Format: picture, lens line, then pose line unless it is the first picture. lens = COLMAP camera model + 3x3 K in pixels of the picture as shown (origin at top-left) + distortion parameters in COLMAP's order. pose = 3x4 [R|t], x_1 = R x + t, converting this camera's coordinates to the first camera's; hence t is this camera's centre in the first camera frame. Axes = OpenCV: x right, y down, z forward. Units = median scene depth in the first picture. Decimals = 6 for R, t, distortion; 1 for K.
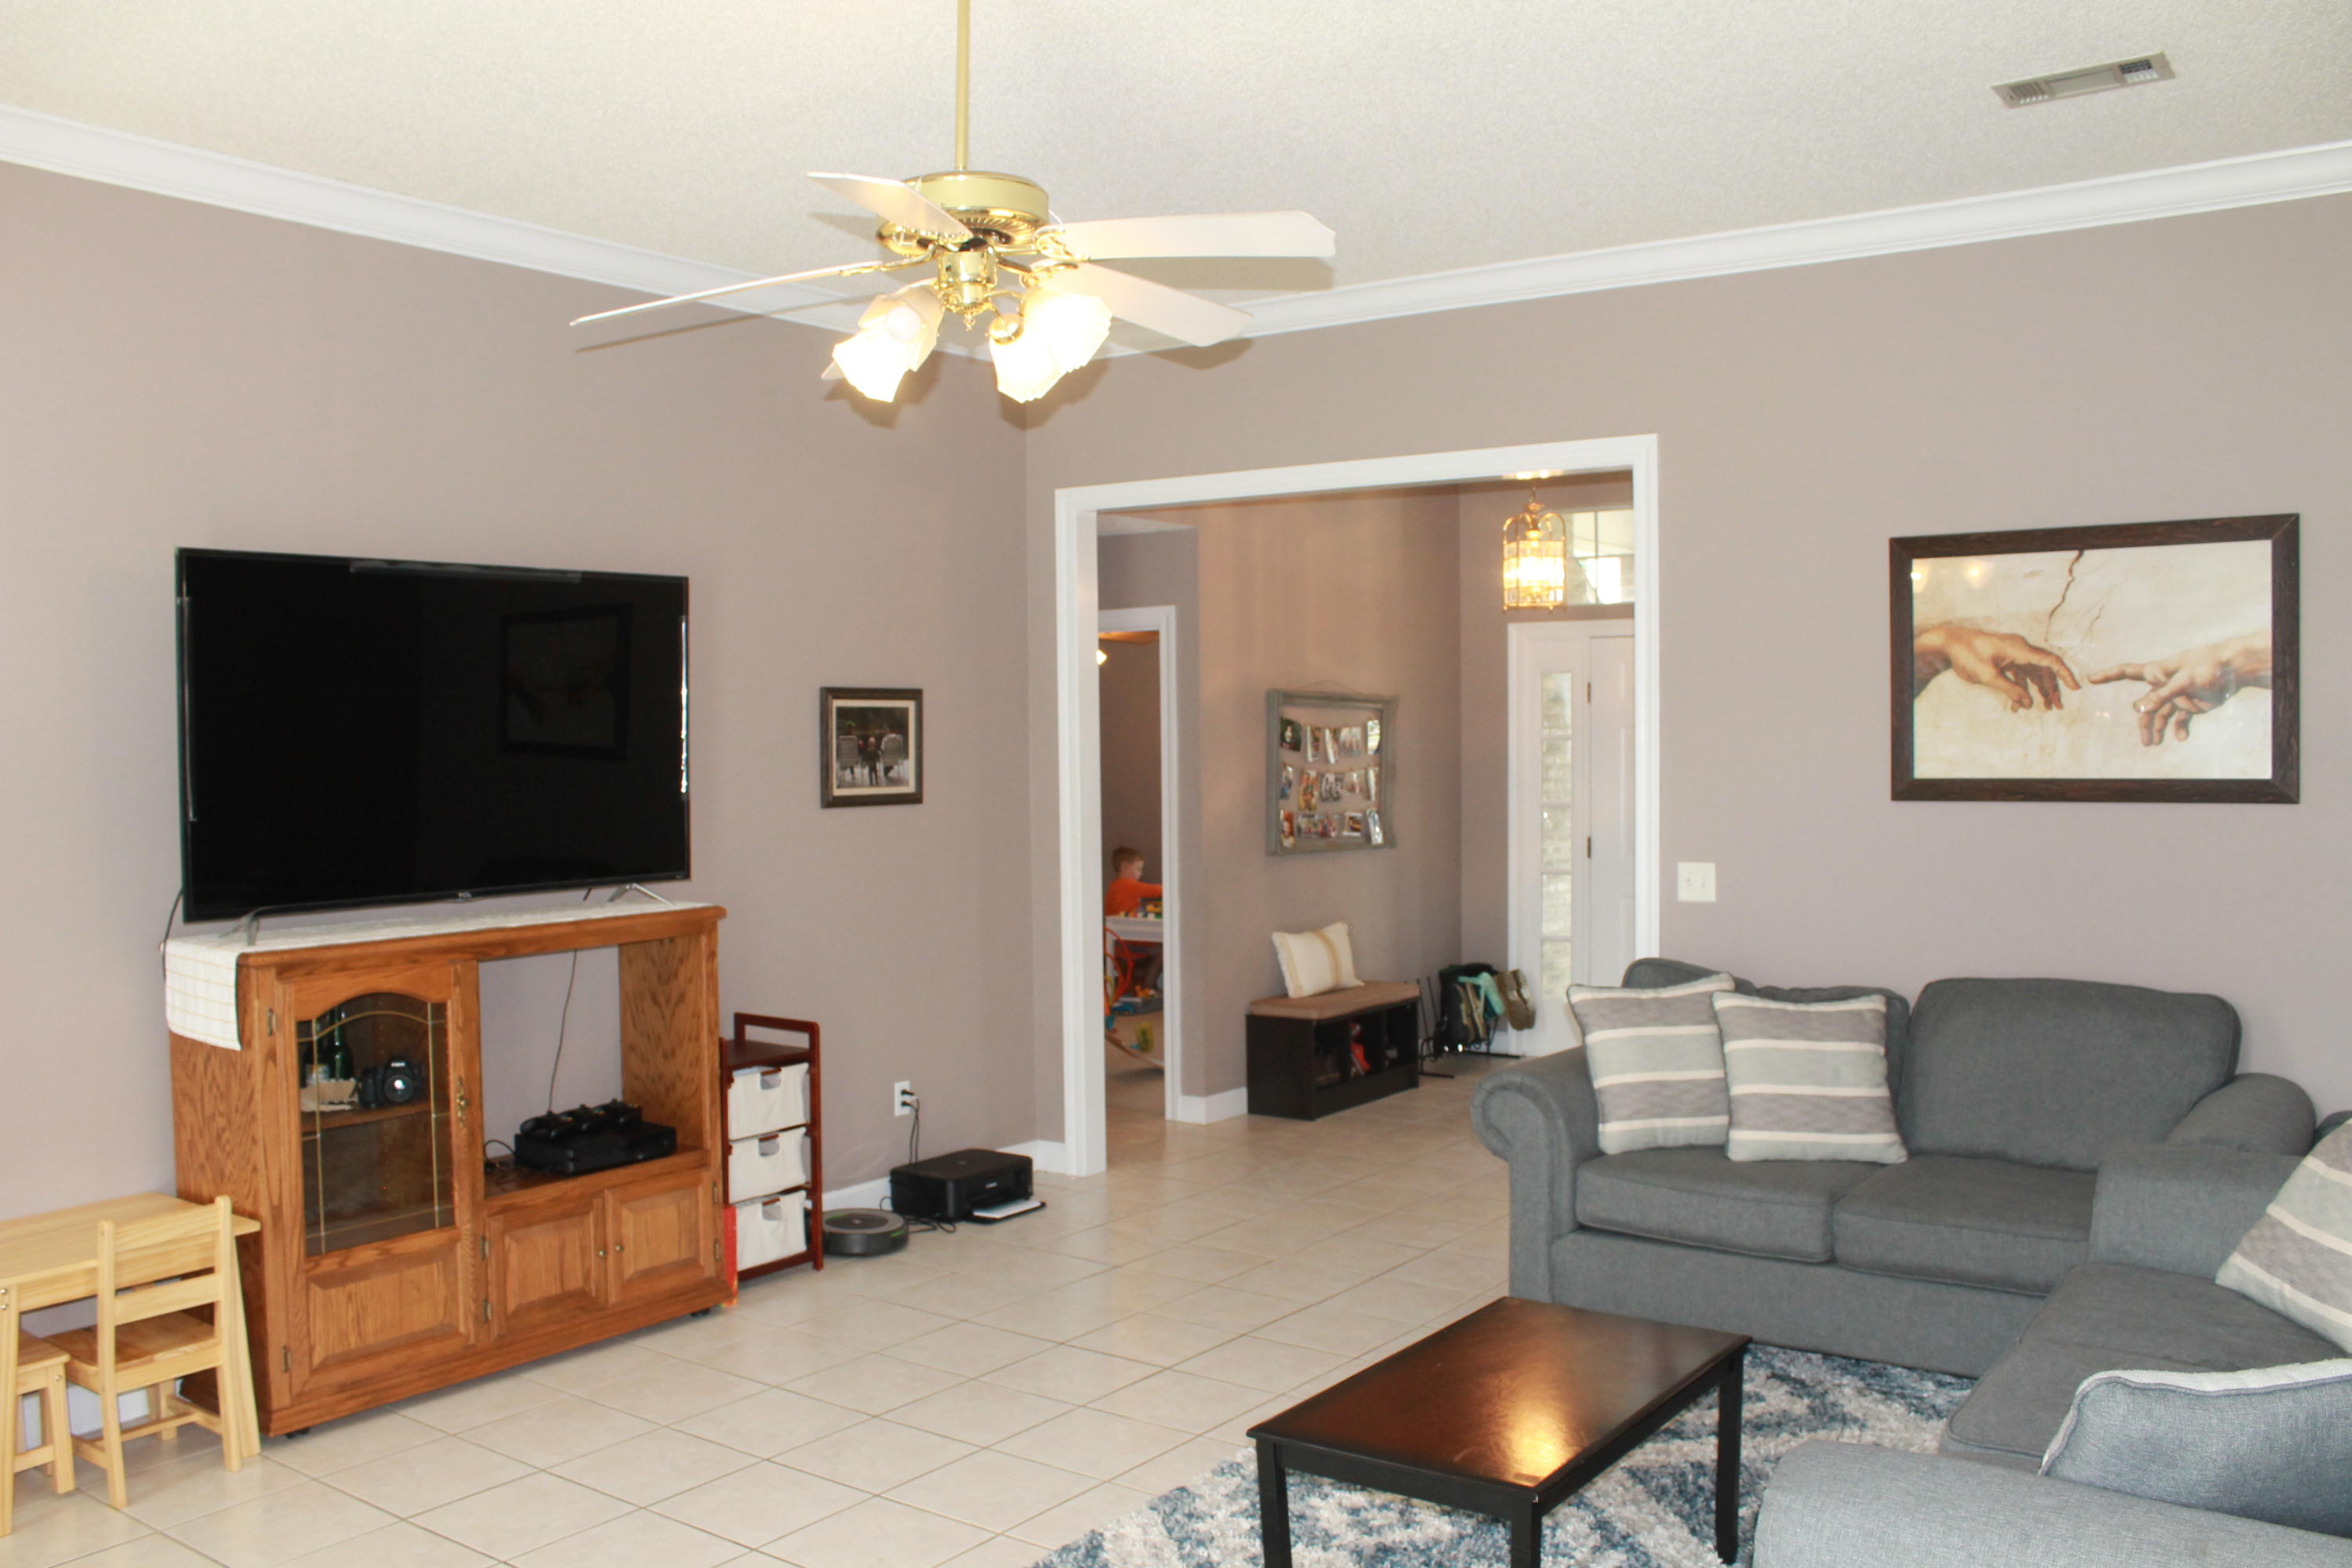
lens RADIAL K [[1965.5, 0, 1179.1], [0, 1965.5, 796.8], [0, 0, 1]] dist [-0.180890, 0.163647]
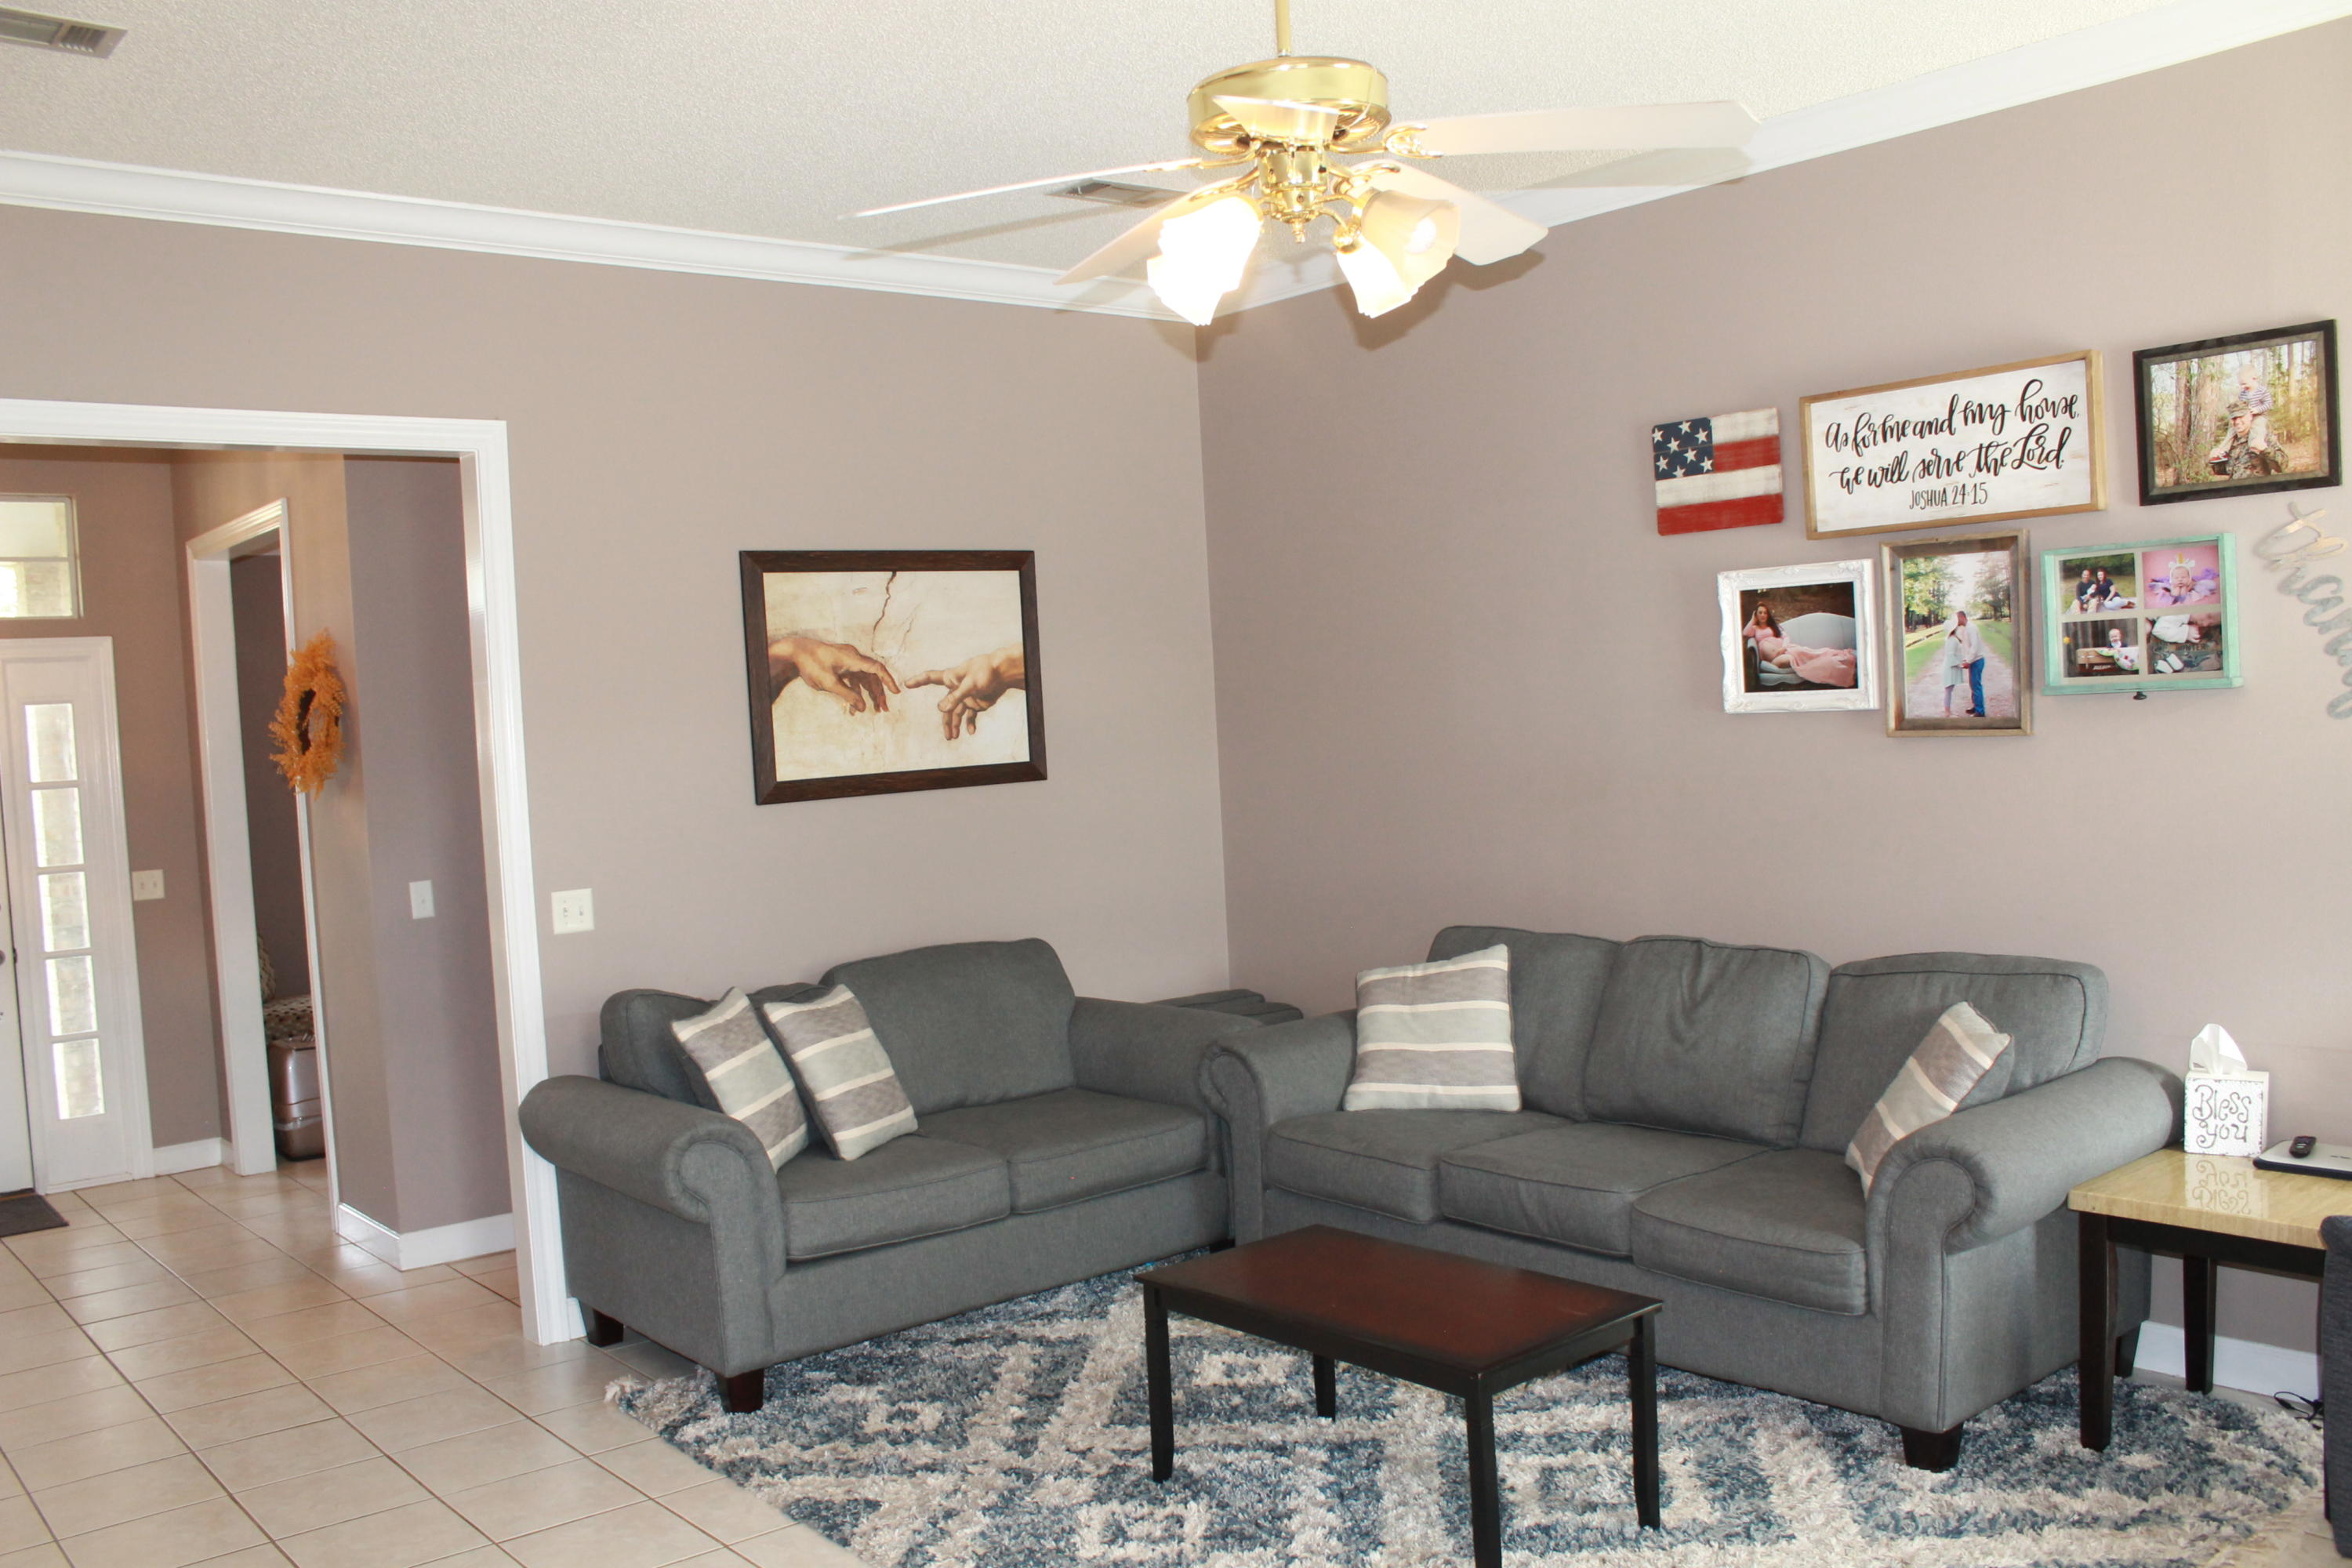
lens RADIAL K [[1965.5, 0, 1179.1], [0, 1965.5, 796.8], [0, 0, 1]] dist [-0.180890, 0.163647]
pose [[0.246723, -0.047745, 0.967909, -0.618830], [0.083834, 0.996093, 0.027766, -0.013178], [-0.965453, 0.074293, 0.249762, 0.546392]]
